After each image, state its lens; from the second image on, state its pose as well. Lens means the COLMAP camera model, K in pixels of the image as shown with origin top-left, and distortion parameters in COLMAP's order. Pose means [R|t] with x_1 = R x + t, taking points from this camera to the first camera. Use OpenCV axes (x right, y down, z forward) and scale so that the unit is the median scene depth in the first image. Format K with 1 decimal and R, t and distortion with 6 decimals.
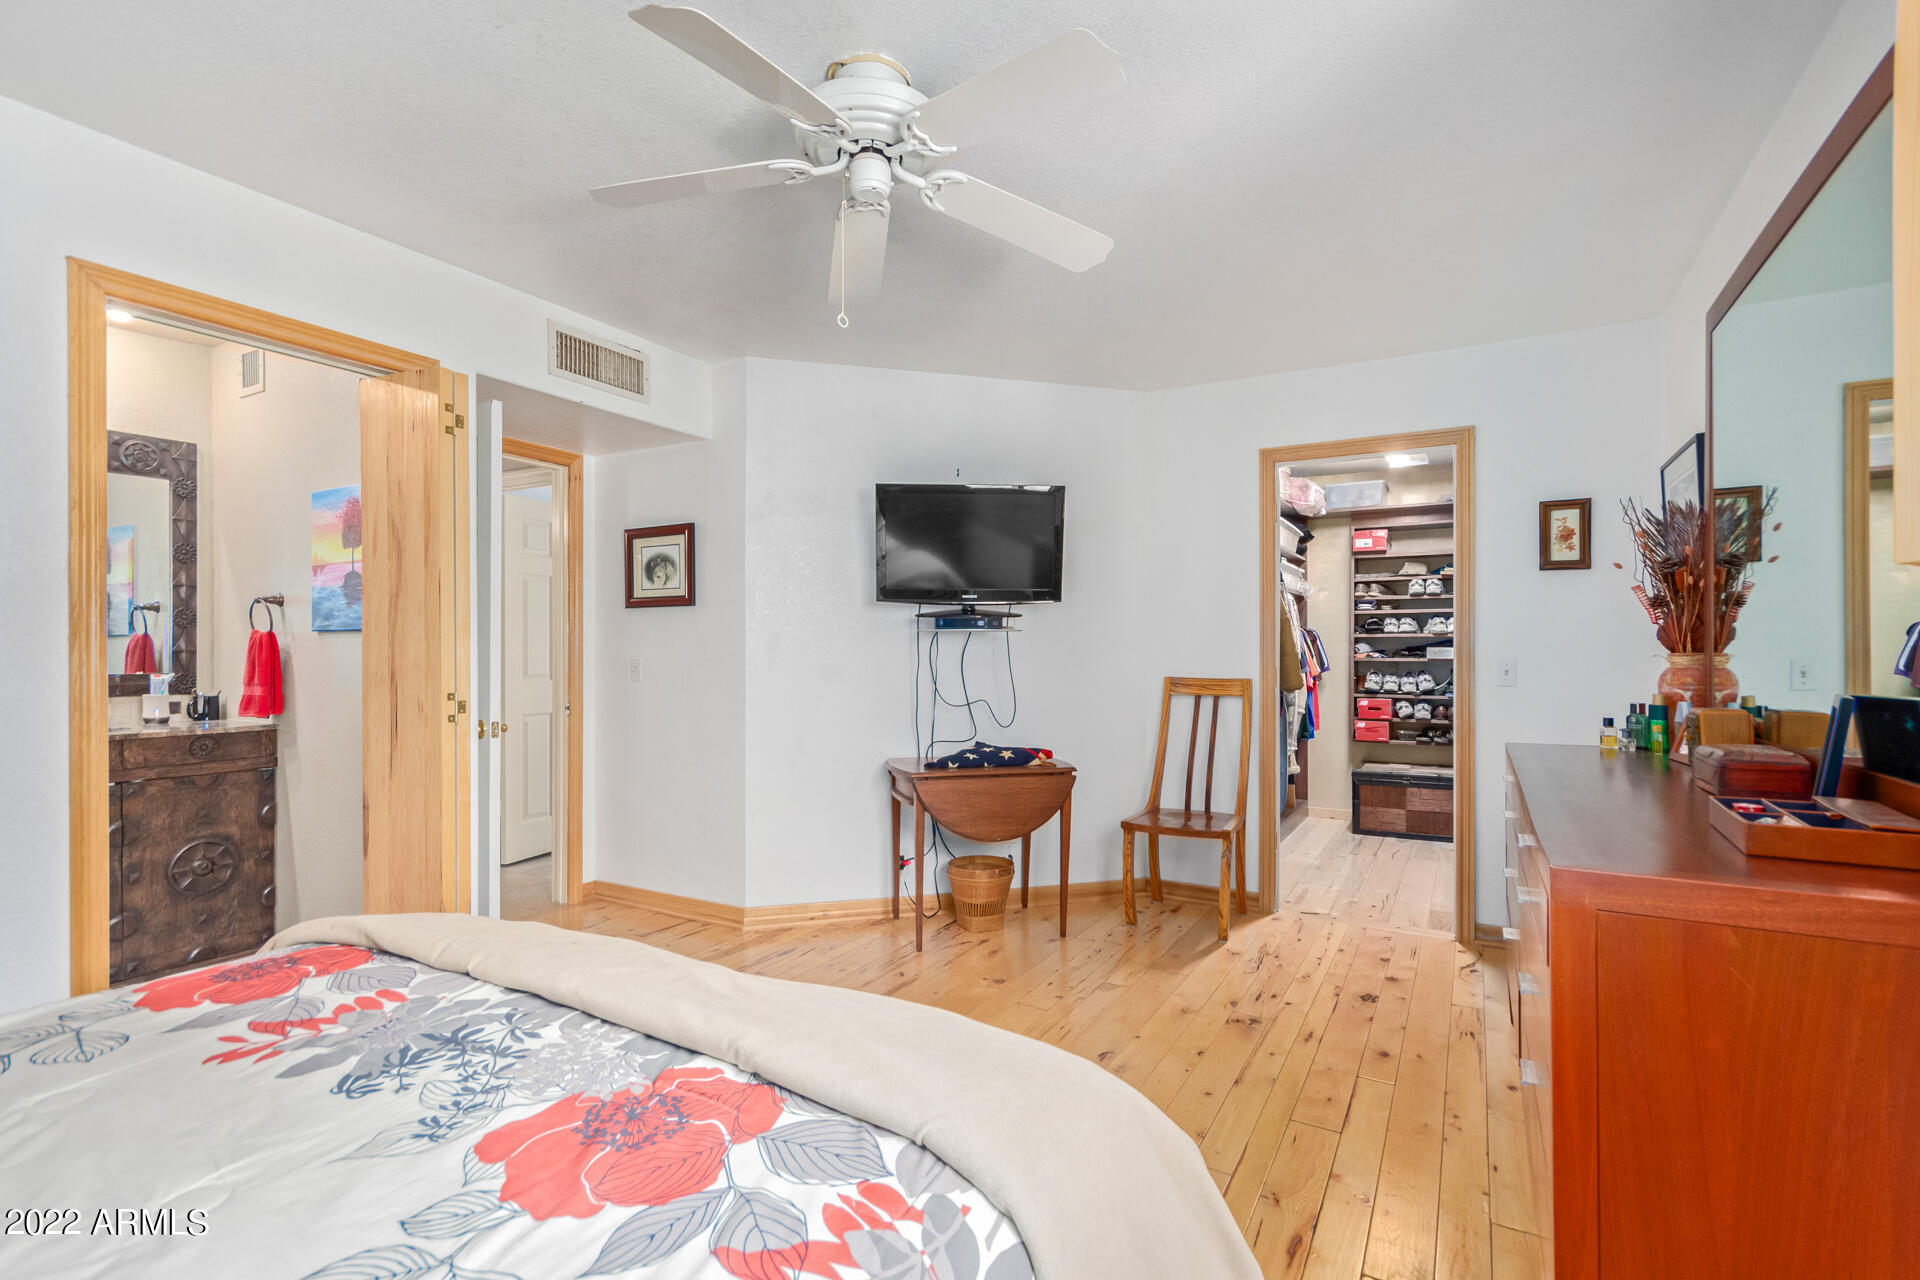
lens RADIAL K [[907.0, 0, 957.8], [0, 907.0, 647.0], [0, 0, 1]] dist [0.003047, 0.000911]
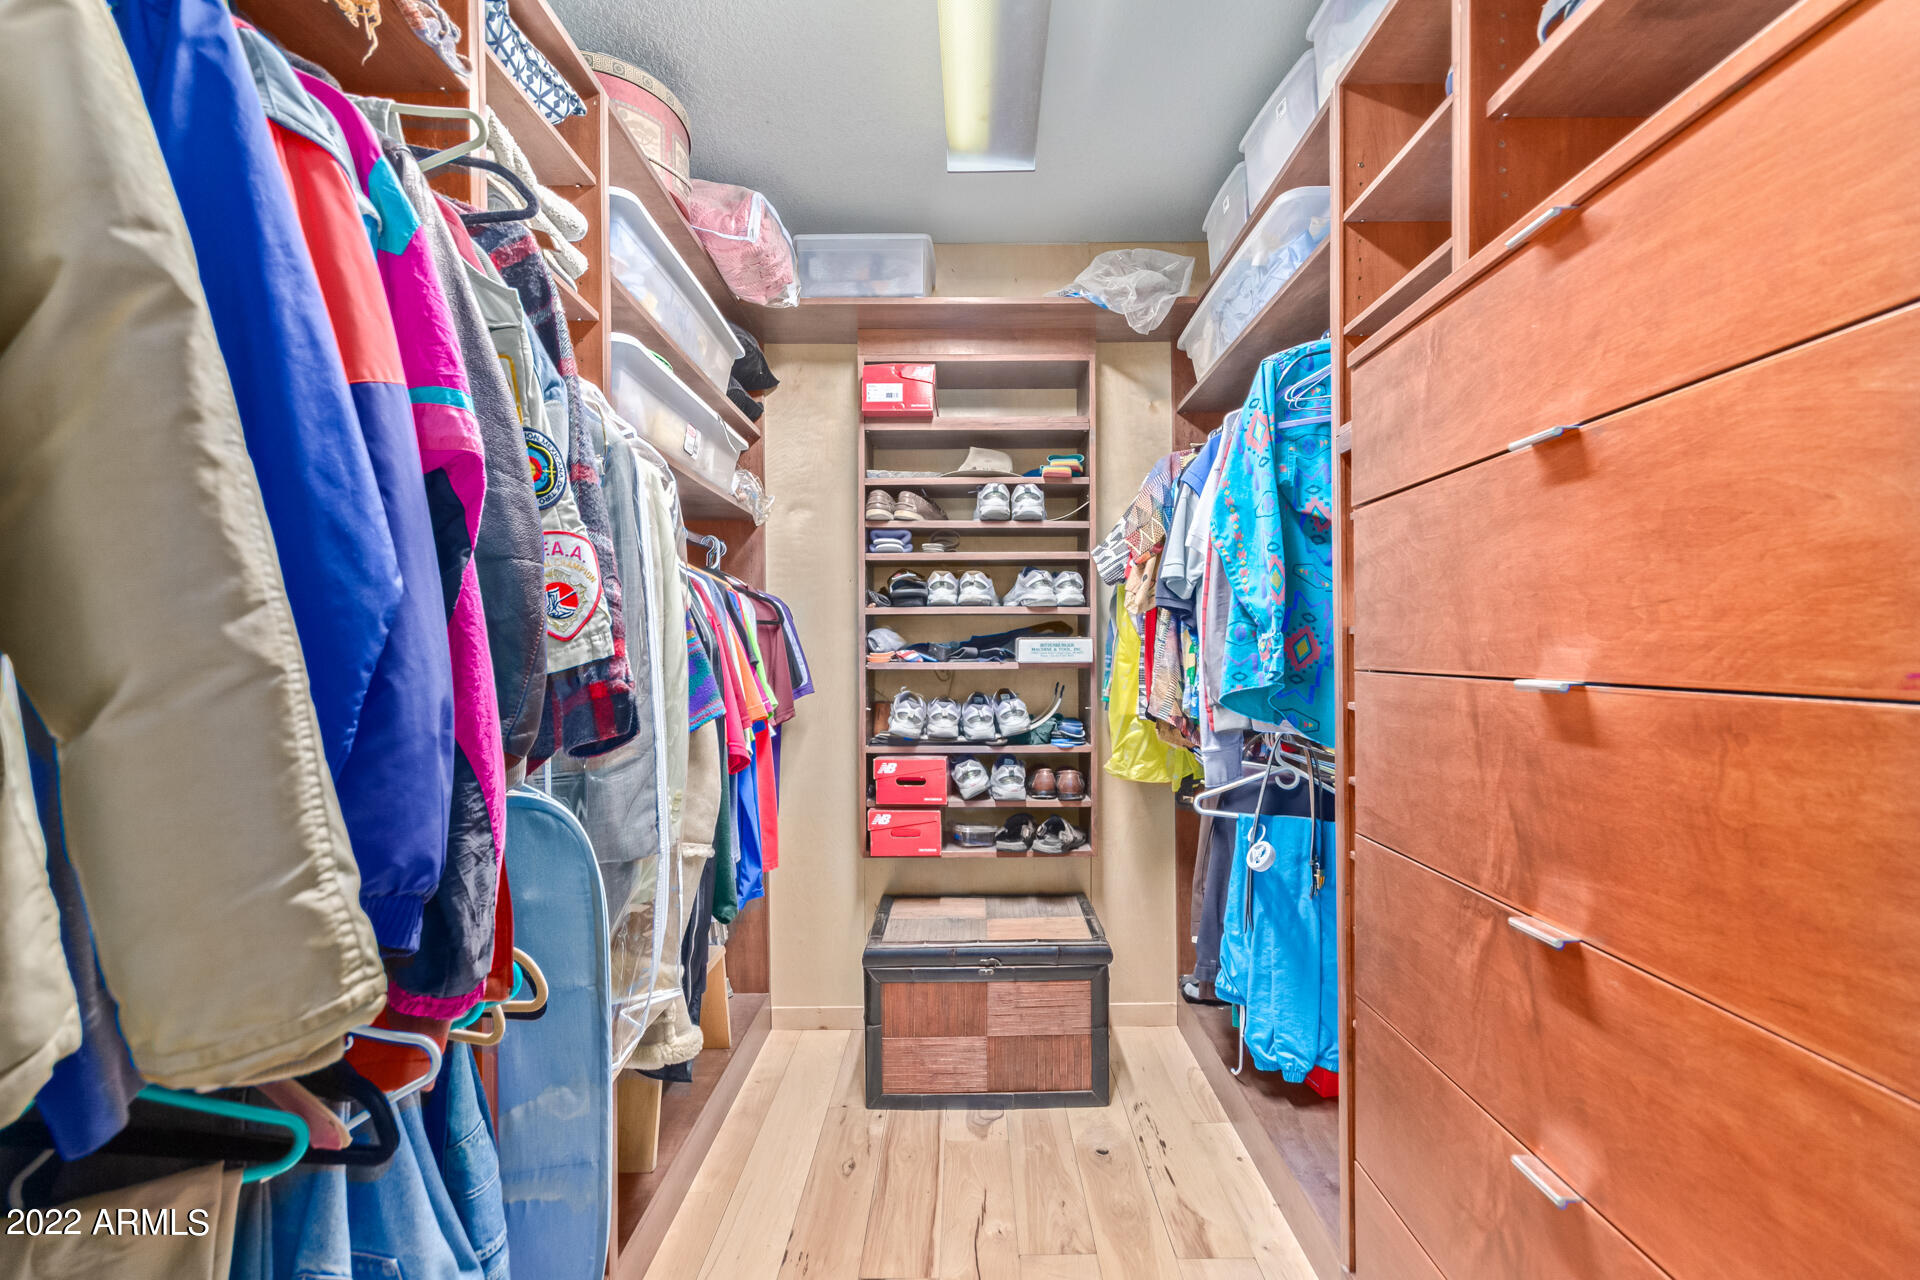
lens RADIAL K [[907.0, 0, 962.4], [0, 907.0, 647.0], [0, 0, 1]] dist [0.003047, 0.000911]
pose [[0.866836, -0.009747, 0.498498, 0.268707], [0.006839, 0.999947, 0.007659, 0.001495], [-0.498546, -0.003230, 0.866857, 0.619861]]
